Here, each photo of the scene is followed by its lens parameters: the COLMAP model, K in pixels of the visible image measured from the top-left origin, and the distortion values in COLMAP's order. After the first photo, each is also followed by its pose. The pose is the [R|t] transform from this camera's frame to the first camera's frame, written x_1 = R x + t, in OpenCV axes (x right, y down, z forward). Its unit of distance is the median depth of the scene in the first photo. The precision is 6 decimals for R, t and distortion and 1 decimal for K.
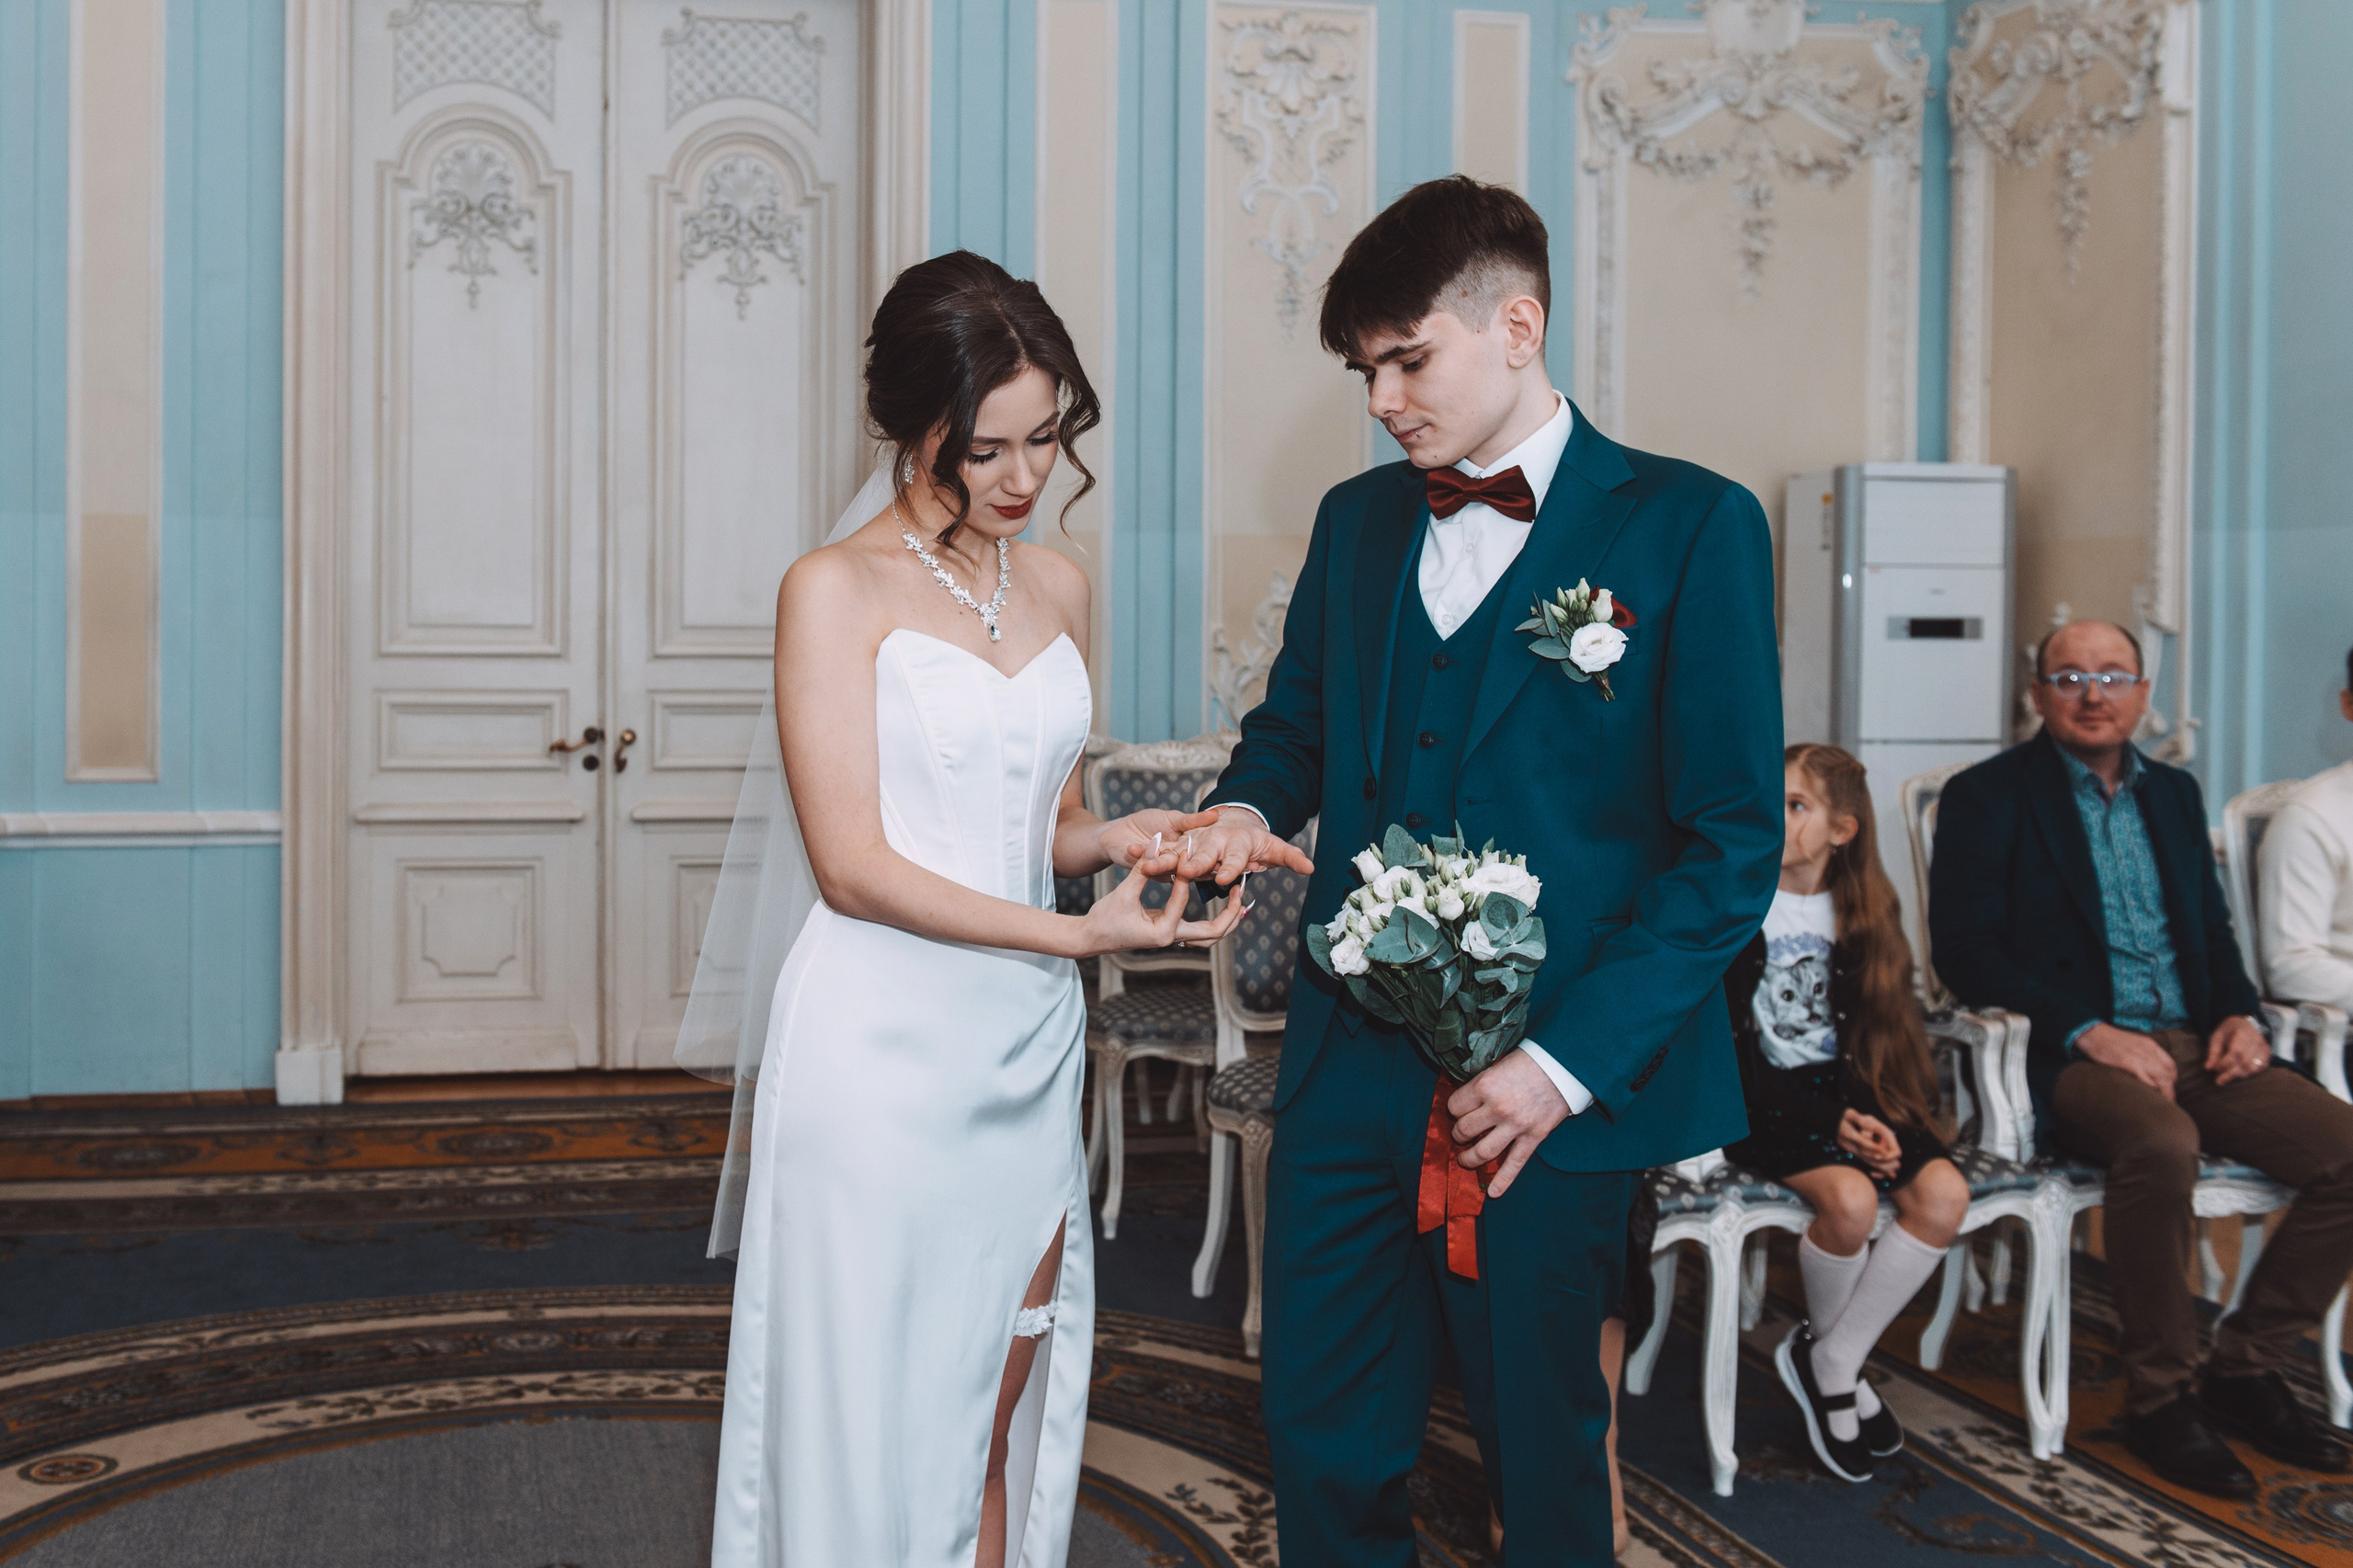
lens RADIAL K [[2477.6, 0, 990.7], [0, 2477.6, 678.1], [0, 0, 1]] dist [-0.007479, -0.015159]
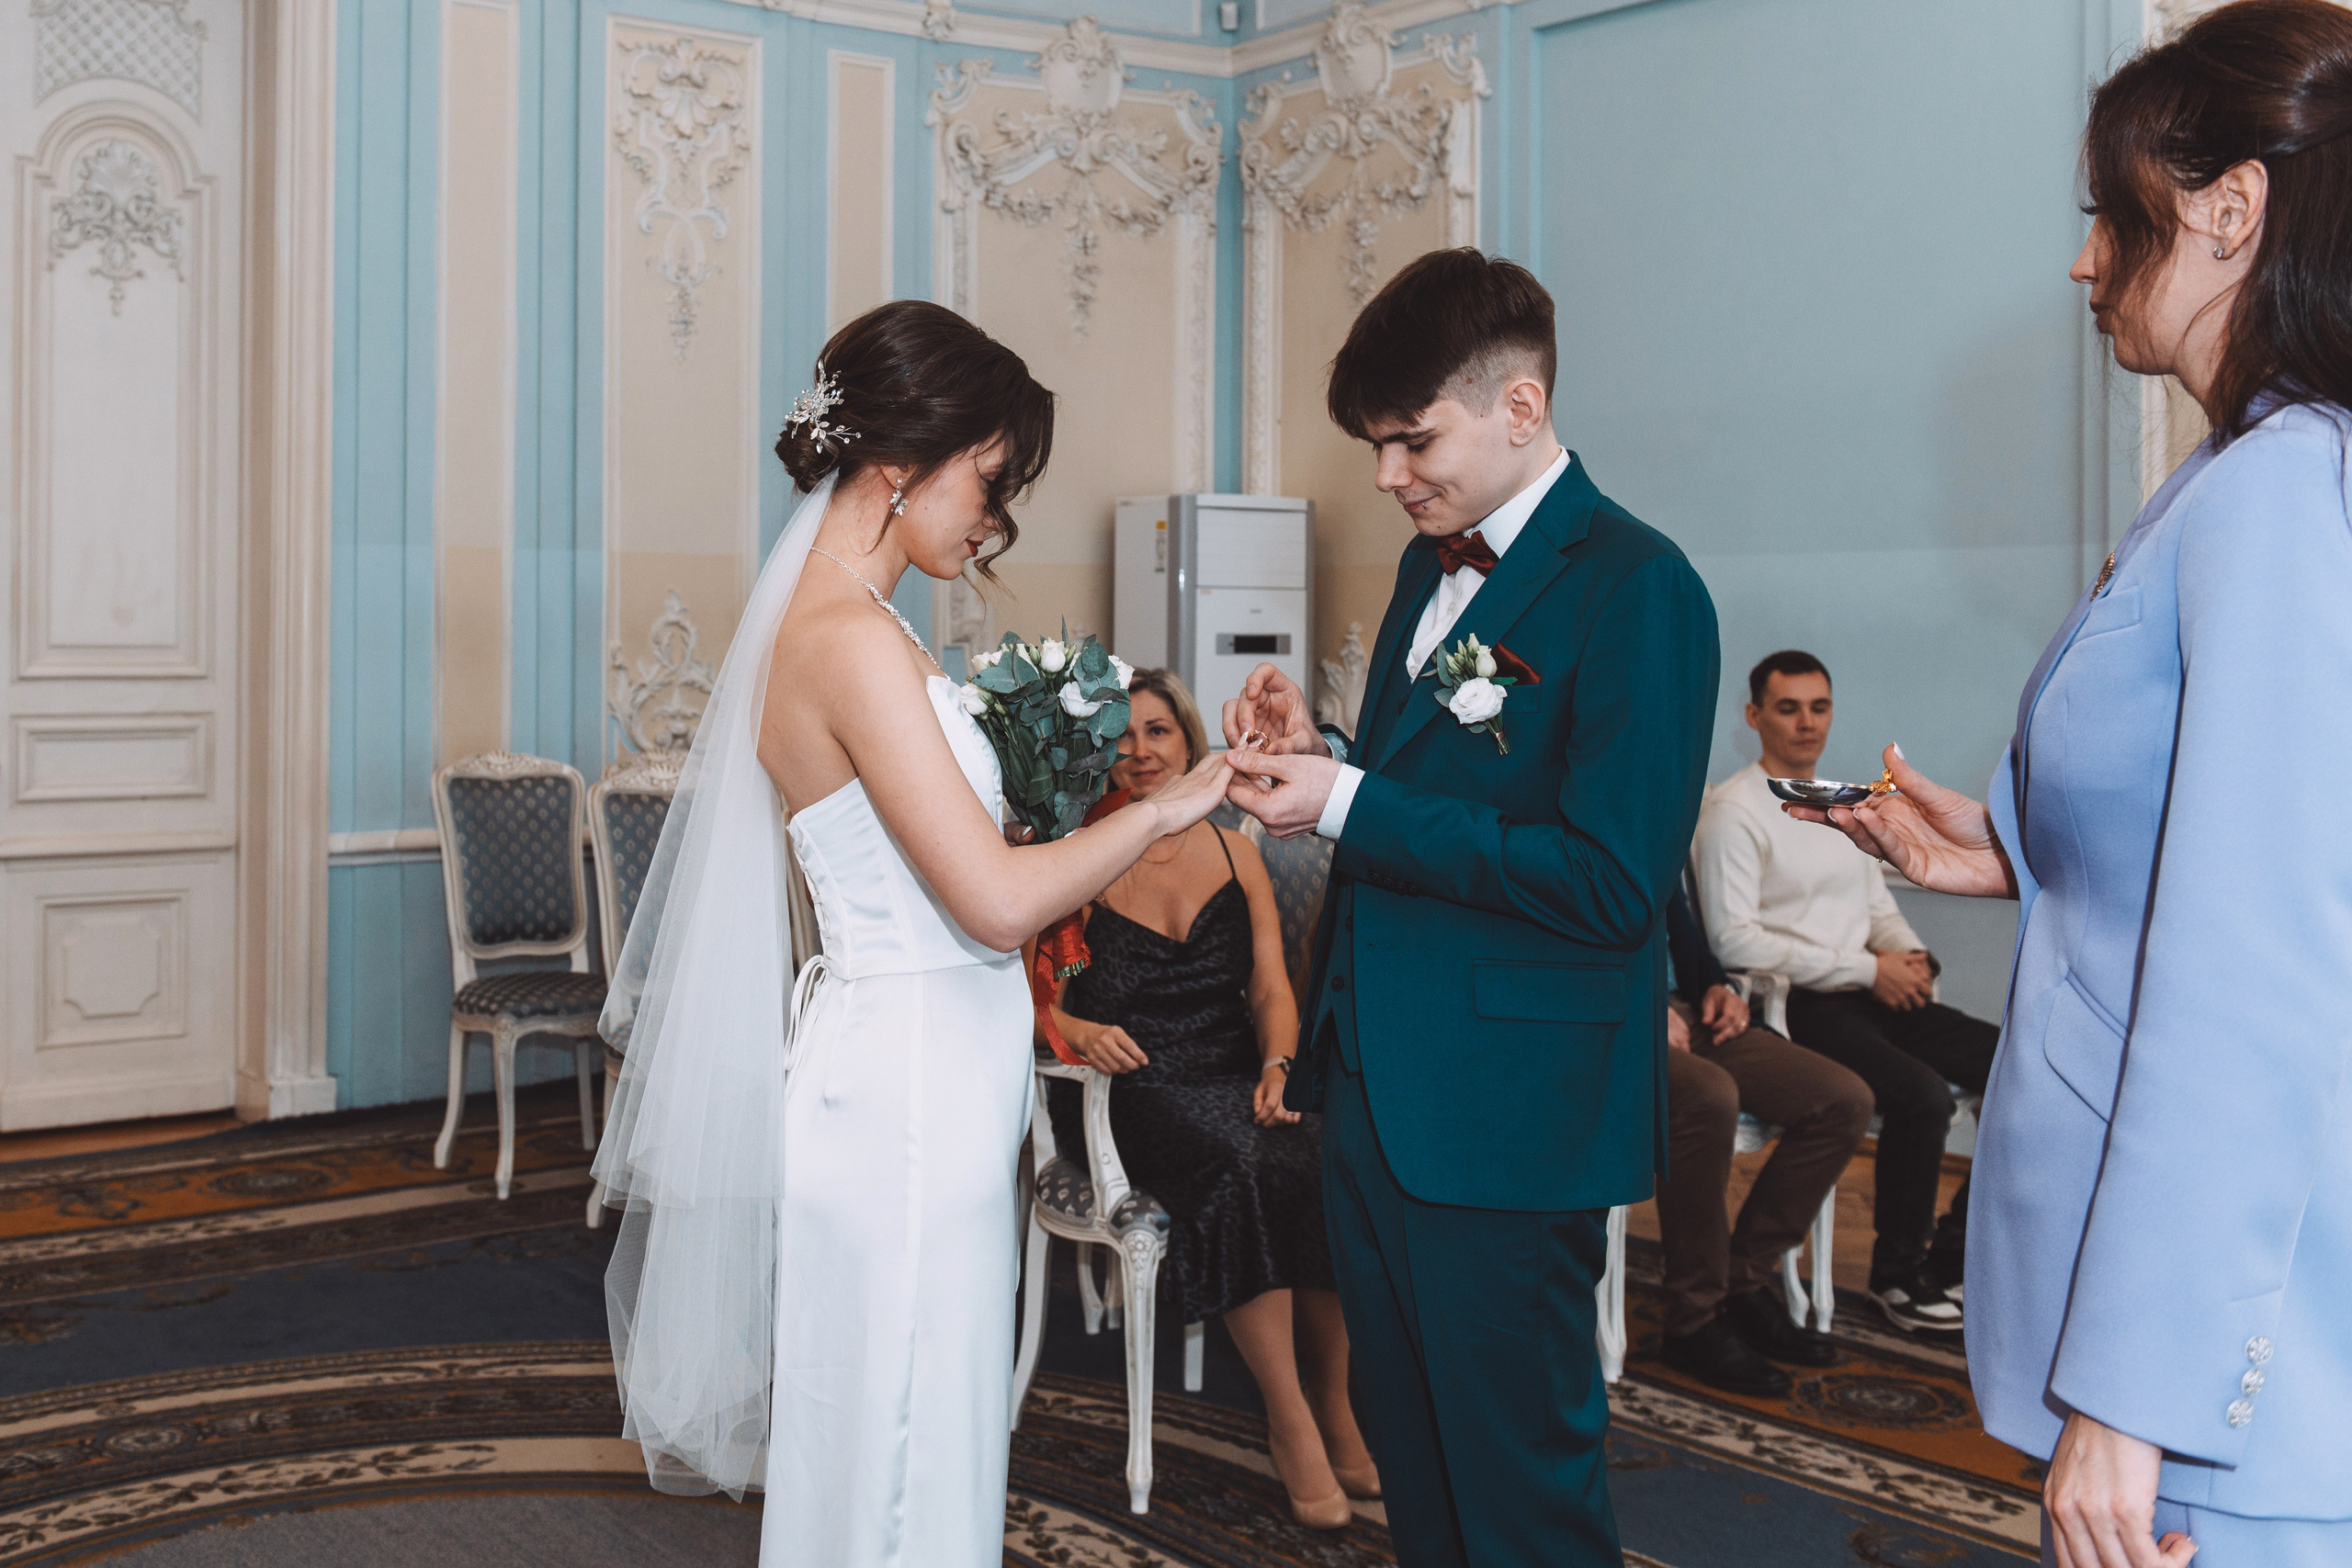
lens RADIAL K [[2481.0, 0, 943.8], [0, 2481.0, 623.9], [0, 0, 1]] dist [-0.011937, -0.017192]
pose [[0.929034, 0.000643, 0.369995, -0.160061], [0.007404, 0.999766, -0.020327, -0.007920], [-0.369921, 0.021624, 0.928811, 0.023272]]
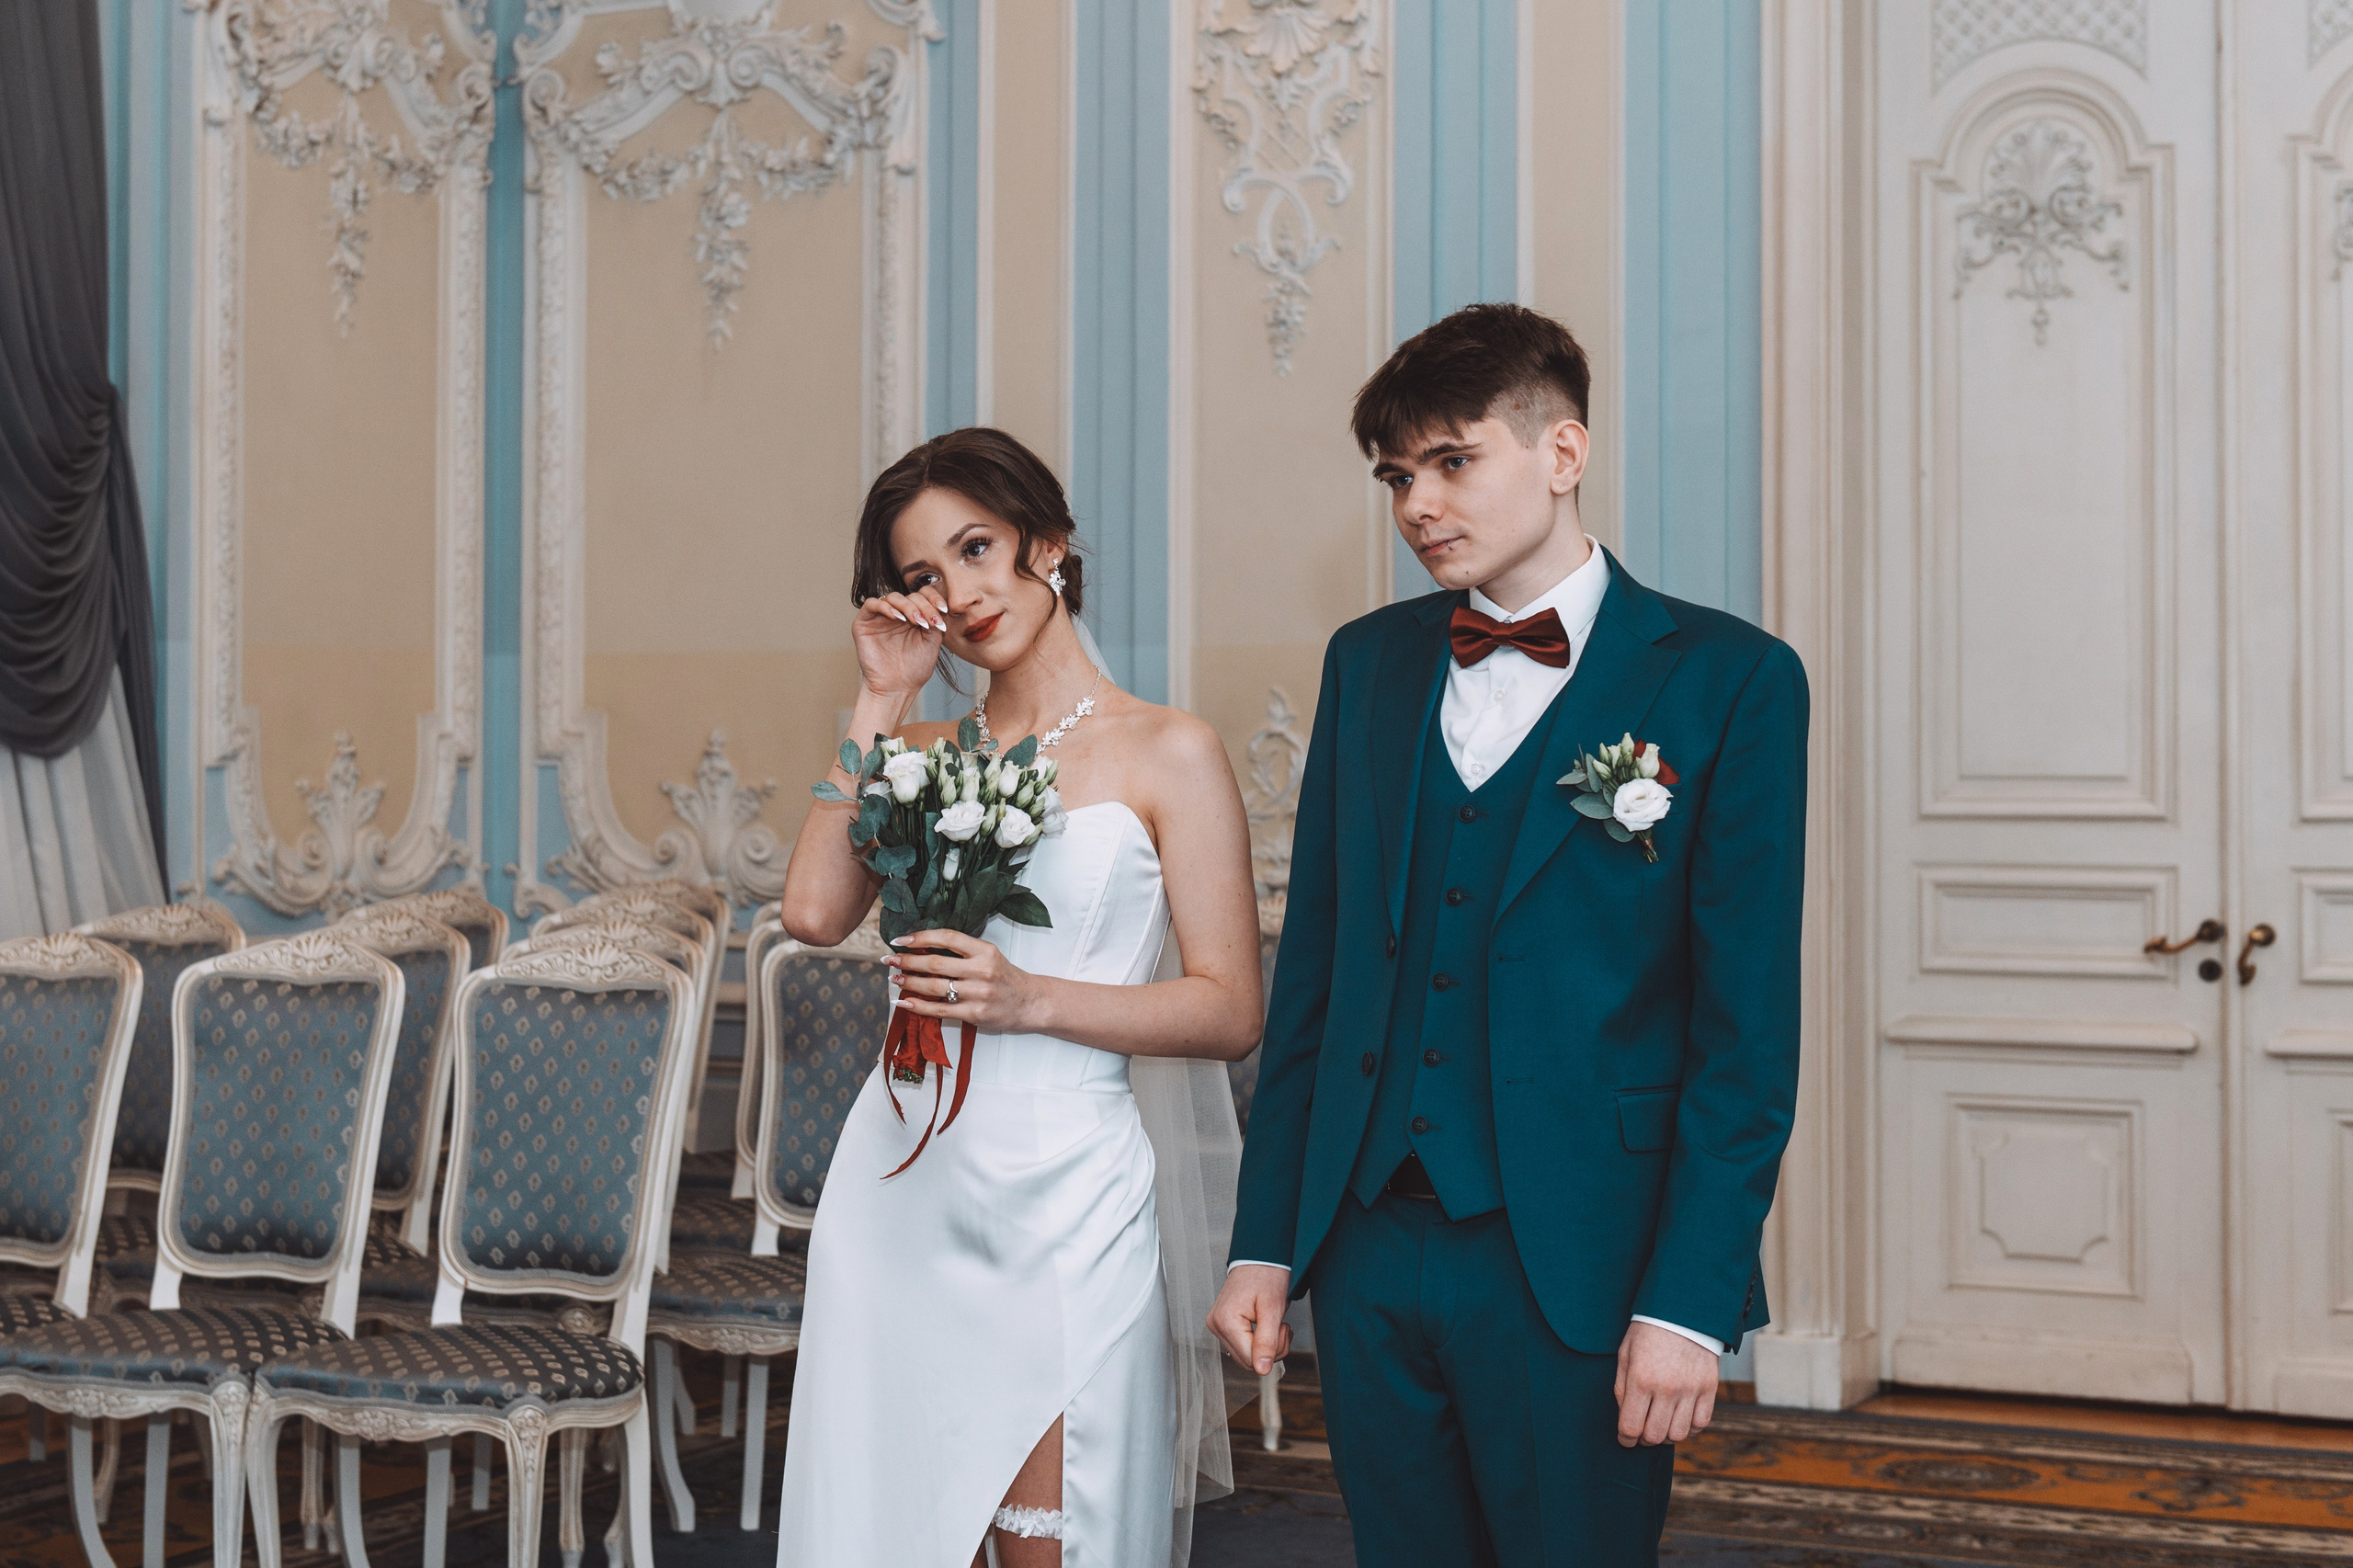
lens RADIAL K [[3939.5, 0, 967.2], [0, 3939.5, 660.9], [0, 0, 1]] dist [0.006281, -0.070670]
pose [[0.755830, -0.024099, -0.654324, 0.313141], [-0.007883, 0.998915, -0.045896, 0.000401], [0.654721, 0.039847, 0.754820, -0.086106]]
